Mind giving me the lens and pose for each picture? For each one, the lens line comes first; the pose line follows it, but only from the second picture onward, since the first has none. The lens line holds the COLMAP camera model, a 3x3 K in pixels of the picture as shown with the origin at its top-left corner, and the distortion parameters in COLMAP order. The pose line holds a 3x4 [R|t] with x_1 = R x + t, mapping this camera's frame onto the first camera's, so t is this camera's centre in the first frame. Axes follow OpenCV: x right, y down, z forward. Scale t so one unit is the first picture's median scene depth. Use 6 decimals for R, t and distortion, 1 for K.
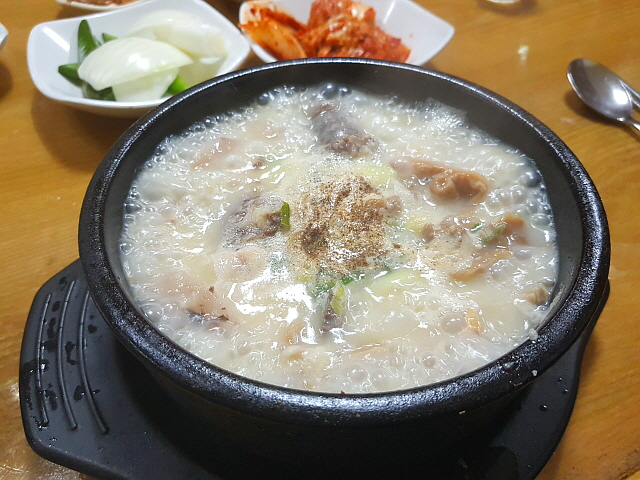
lens RADIAL K [[488.2, 0, 320.0], [0, 488.2, 240.0], [0, 0, 1]] dist [-0.045474, -0.001136]
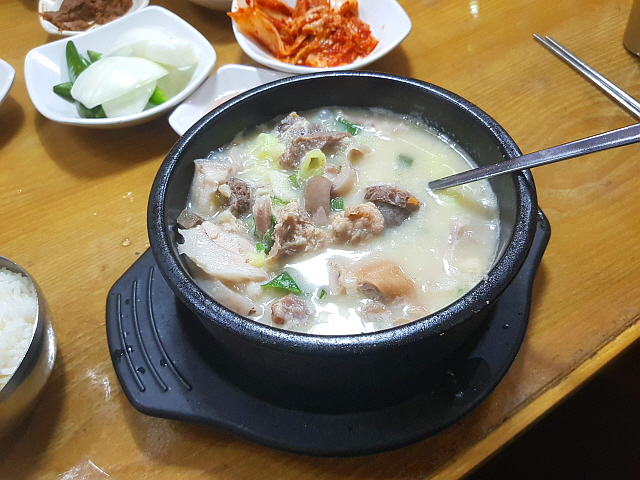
lens RADIAL K [[488.2, 0, 320.0], [0, 488.2, 240.0], [0, 0, 1]] dist [-0.045474, -0.001136]
pose [[0.990378, -0.135213, 0.029485, -0.057465], [0.132351, 0.987663, 0.083696, -0.072369], [-0.040438, -0.078988, 0.996055, -0.304847]]
